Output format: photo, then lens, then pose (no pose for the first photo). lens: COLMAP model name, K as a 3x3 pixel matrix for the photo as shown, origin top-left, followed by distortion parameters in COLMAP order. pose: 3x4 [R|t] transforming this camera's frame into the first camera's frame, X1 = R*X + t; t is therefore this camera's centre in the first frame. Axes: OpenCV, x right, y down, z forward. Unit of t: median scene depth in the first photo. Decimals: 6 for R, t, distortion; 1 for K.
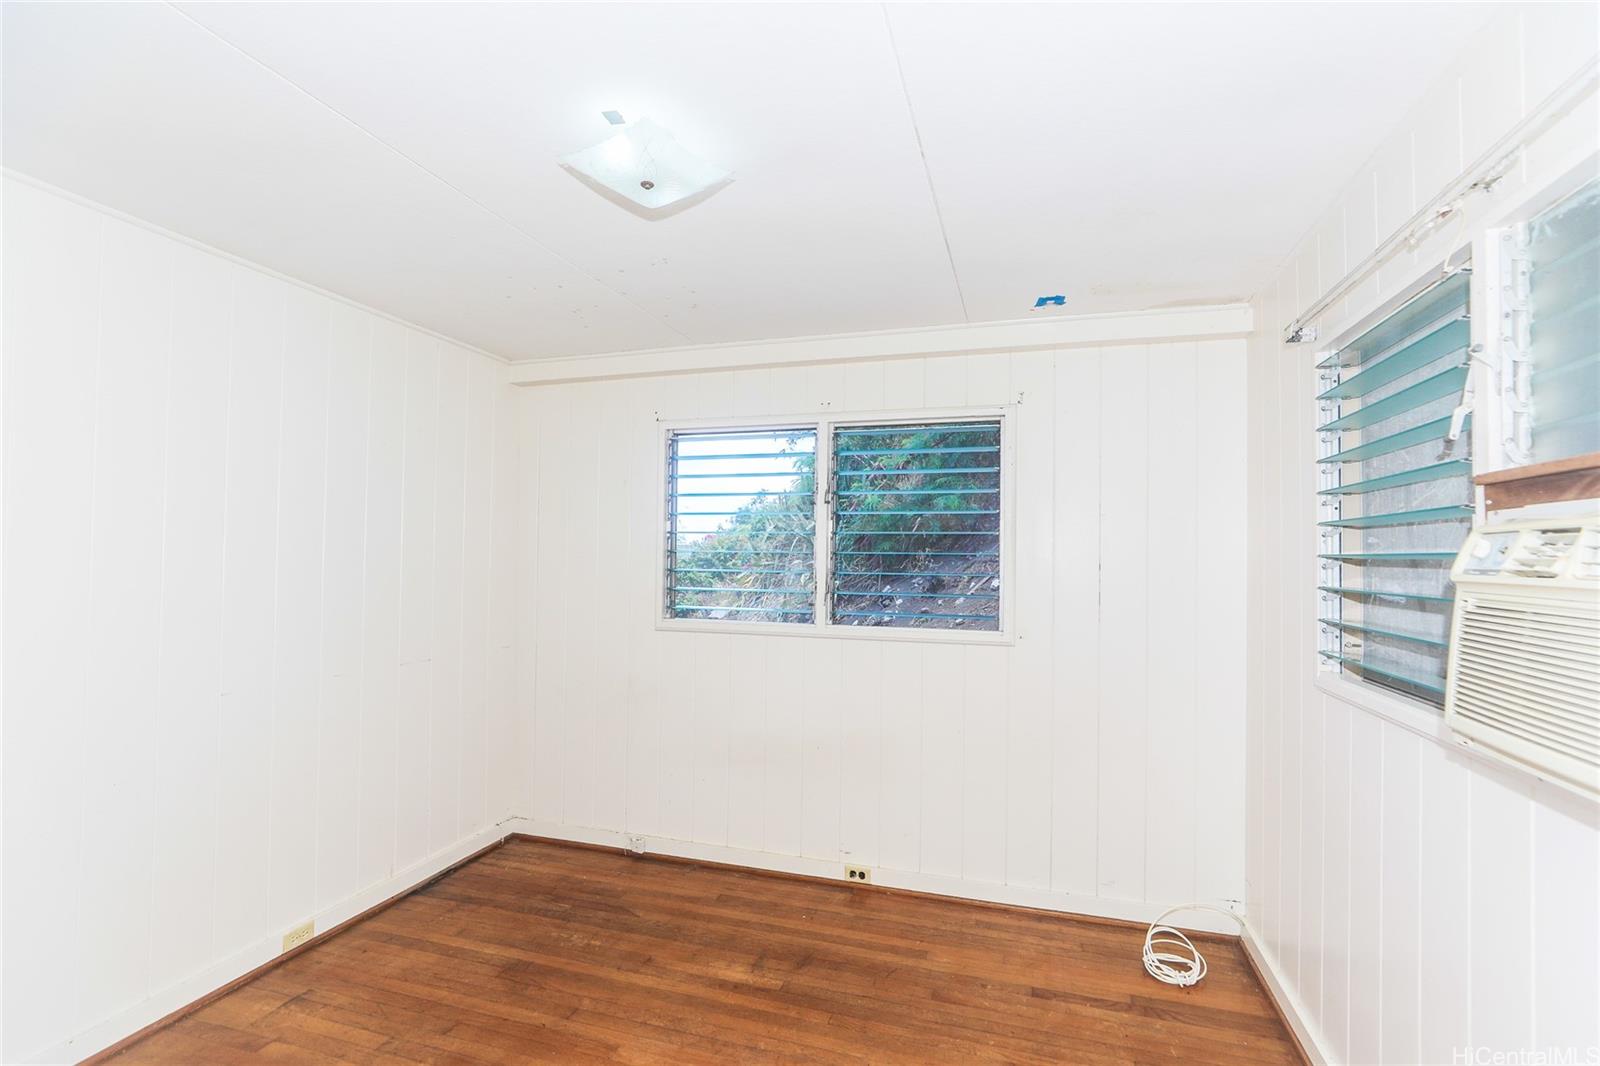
lens RADIAL K [[765.5, 0, 800.0], [0, 765.5, 533.0], [0, 0, 1]] dist [-0.002306, 0.000074]
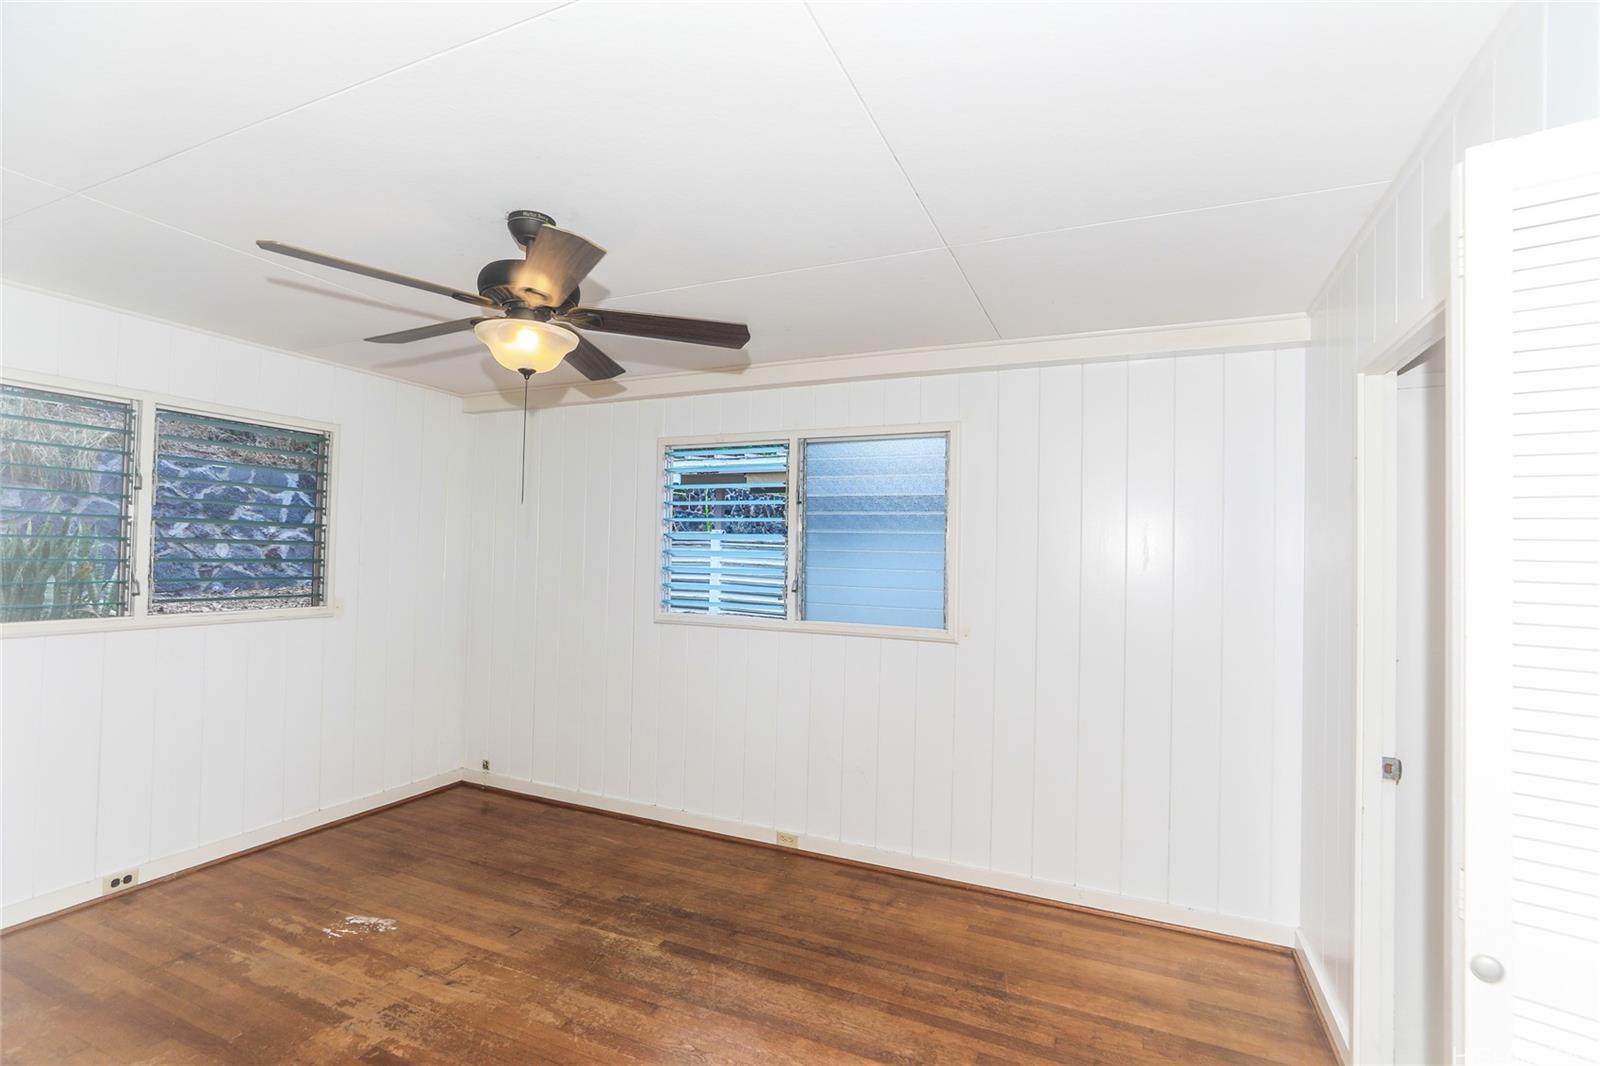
lens RADIAL K [[730.8, 0, 802.5], [0, 730.8, 541.6], [0, 0, 1]] dist [-0.004910, -0.000383]
pose [[0.993524, 0.010570, -0.113132, 0.159259], [-0.010164, 0.999940, 0.004164, 0.000218], [0.113169, -0.002987, 0.993571, -0.050961]]
